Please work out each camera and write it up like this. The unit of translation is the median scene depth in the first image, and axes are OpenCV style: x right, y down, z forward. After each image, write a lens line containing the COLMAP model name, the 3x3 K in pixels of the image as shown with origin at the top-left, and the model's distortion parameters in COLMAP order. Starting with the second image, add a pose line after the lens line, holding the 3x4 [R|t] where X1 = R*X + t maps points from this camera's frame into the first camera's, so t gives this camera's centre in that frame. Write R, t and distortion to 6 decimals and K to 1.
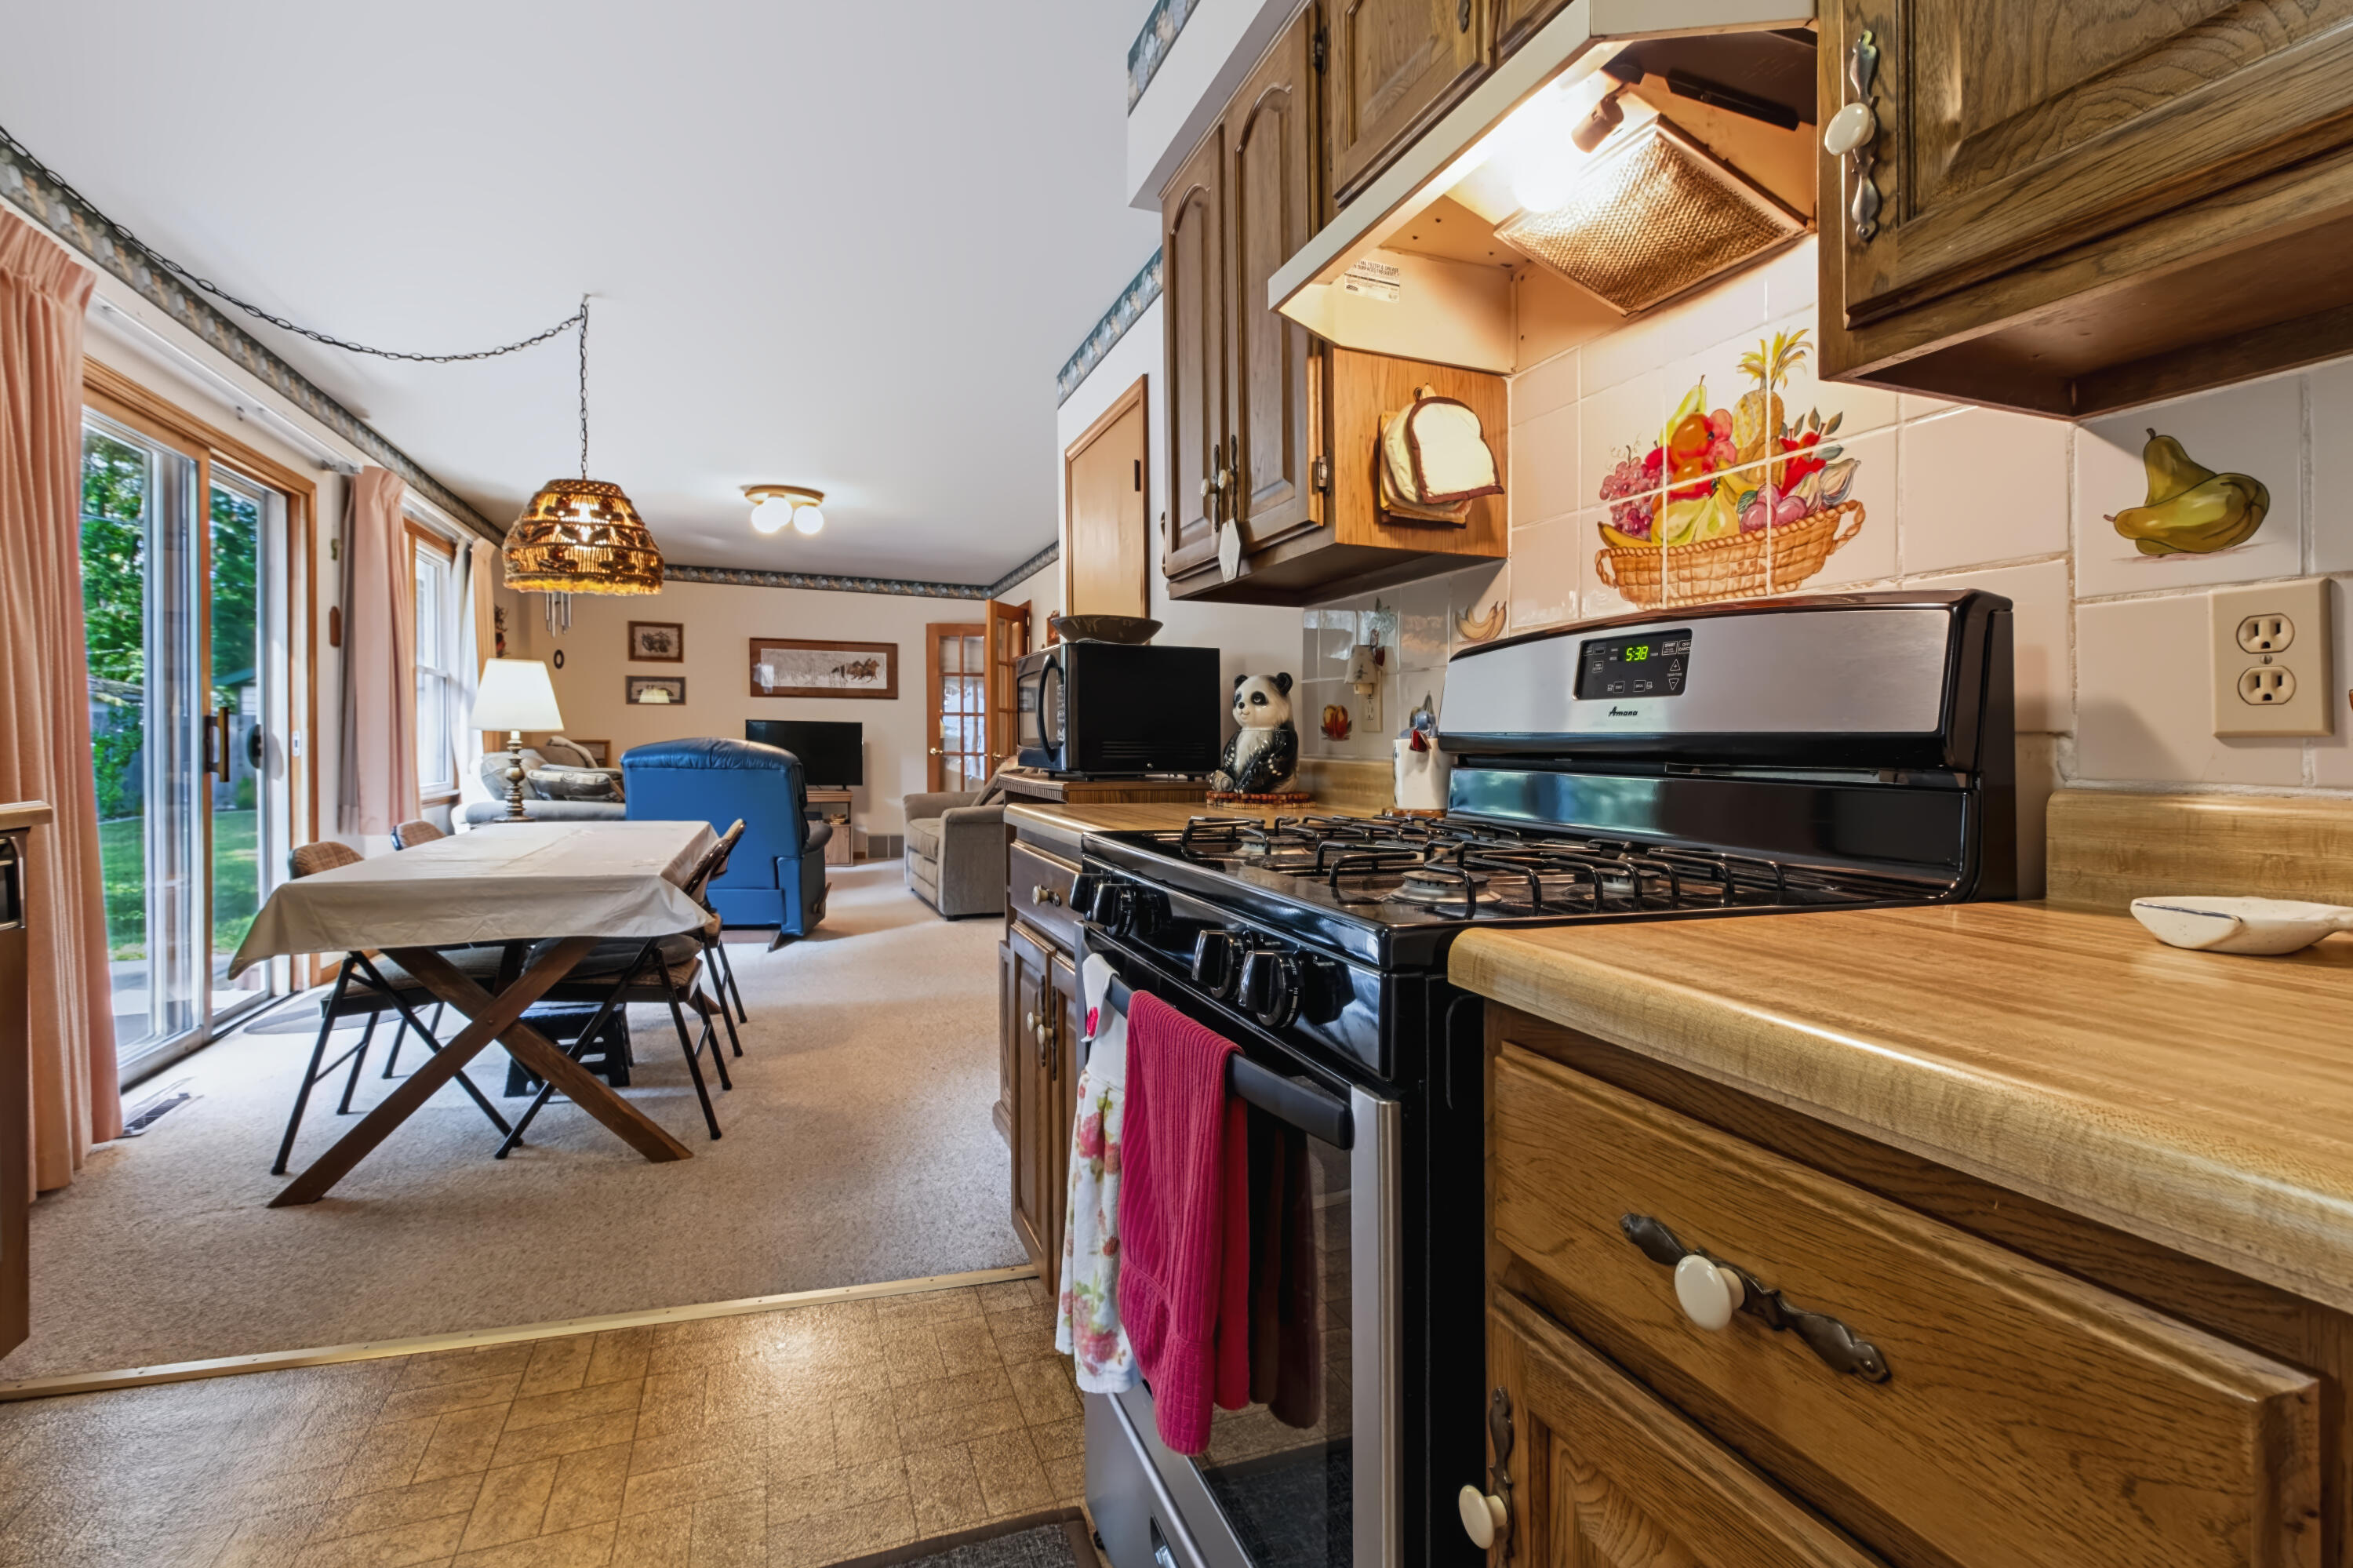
lens RADIAL K [[1096.4, 0, 1189.1], [0, 1096.4, 751.3], [0, 0, 1]] dist [0.003744, -0.002158]
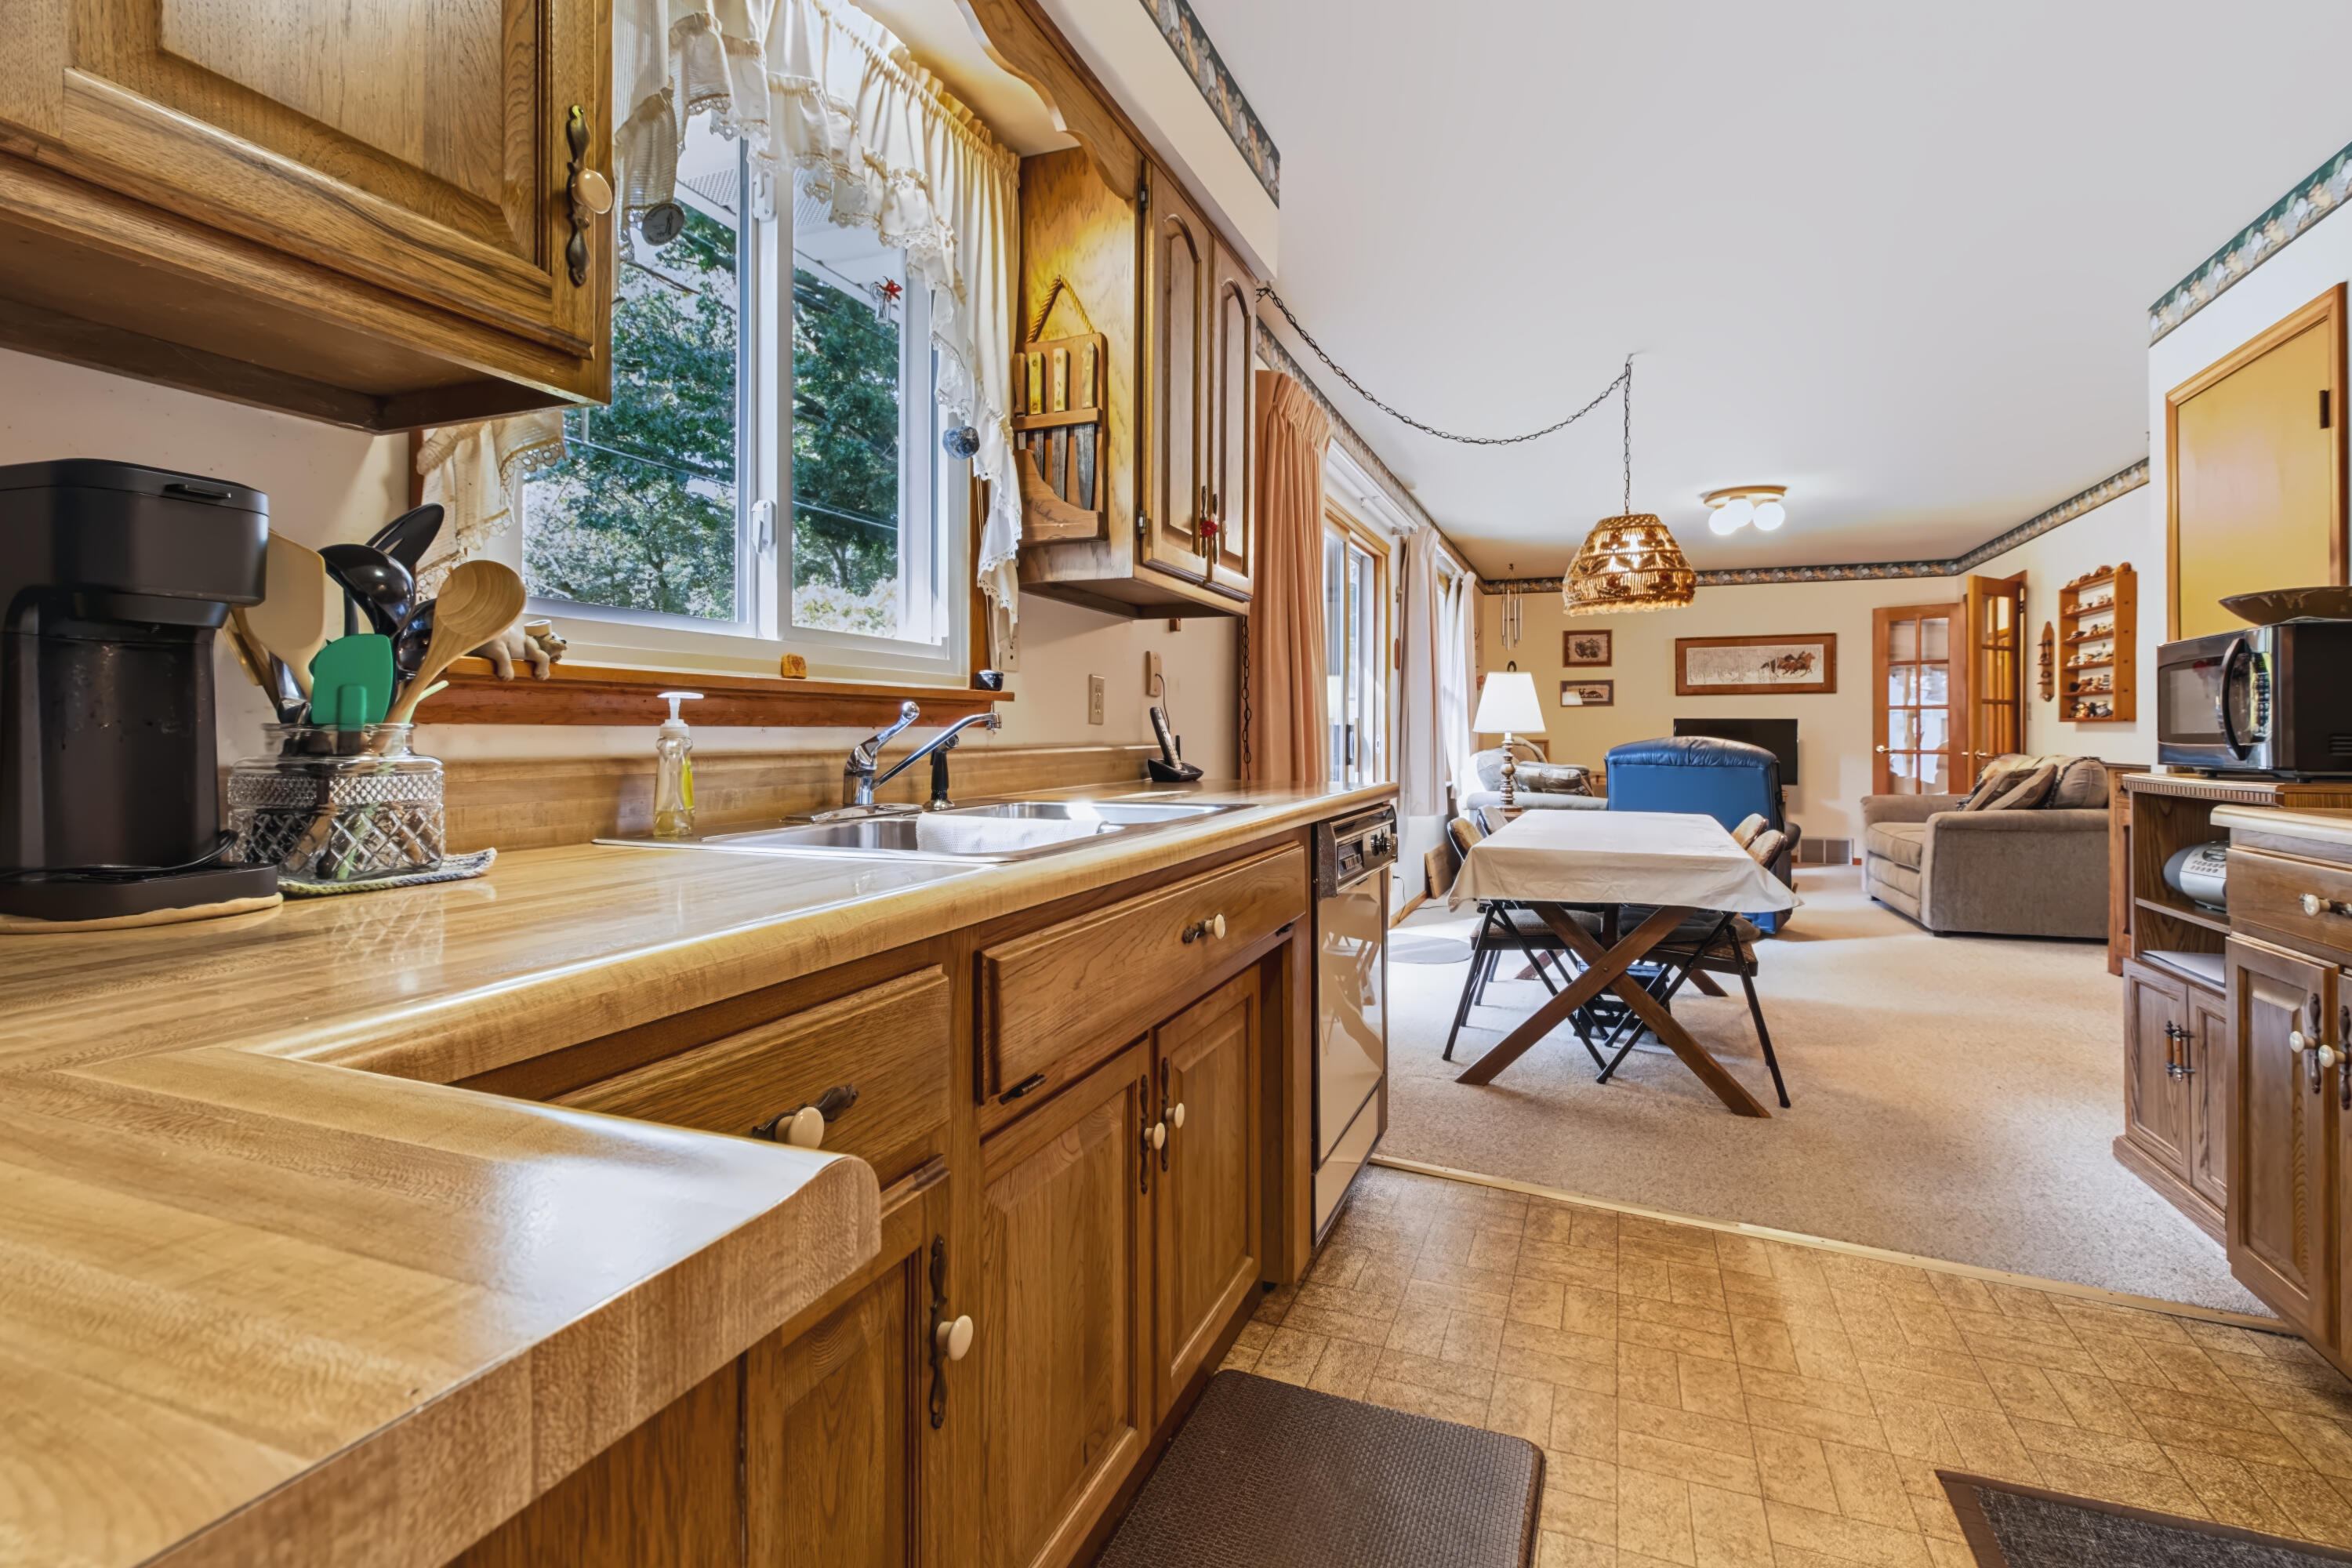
lens RADIAL K [[1095.9, 0, 1182.5], [0, 1095.9, 752.6], [0, 0, 1]] dist [0.003744, -0.002158]
pose [[0.732243, -0.000366, -0.681044, -0.084925], [0.002230, 0.999996, 0.001860, -0.000057], [0.681040, -0.002880, 0.732240, -0.130545]]
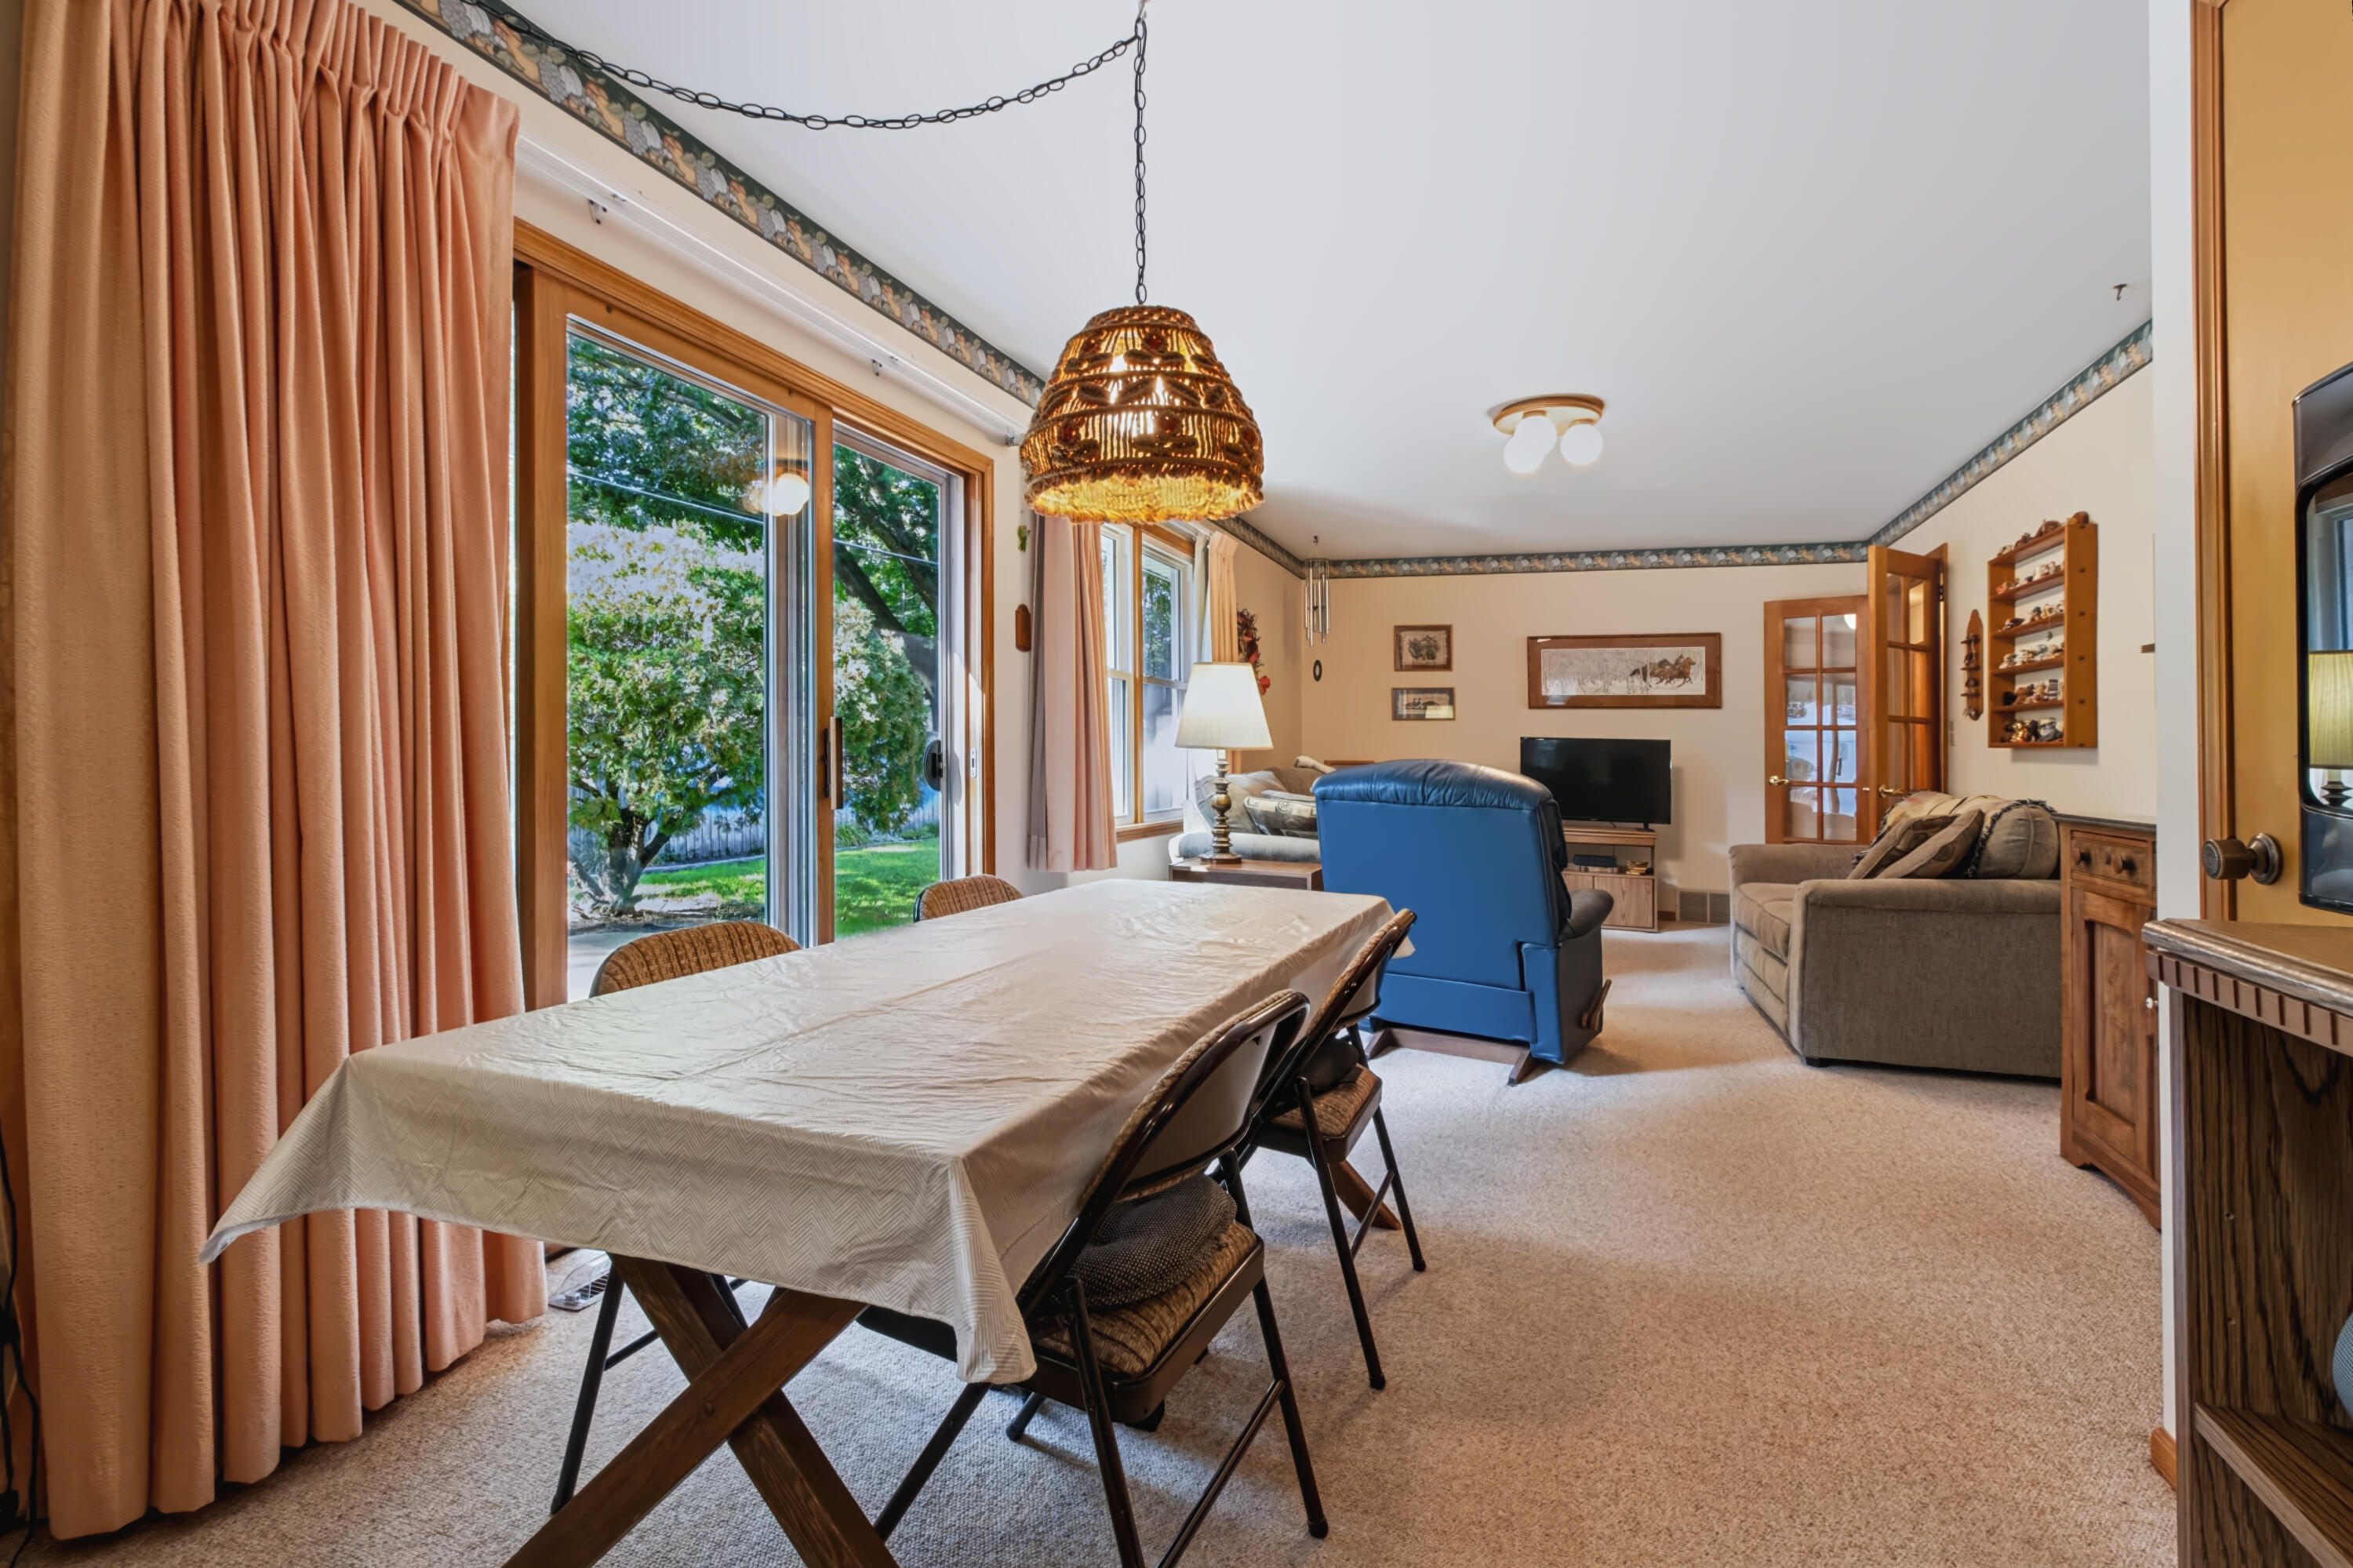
lens RADIAL K [[1096.4, 0, 1191.2], [0, 1096.4, 735.2], [0, 0, 1]] dist [0.003744, -0.002158]
pose [[0.757351, -0.007288, -0.652967, -0.118929], [-0.015111, 0.999474, -0.028682, -0.006353], [0.652833, 0.031590, 0.756843, 0.459482]]
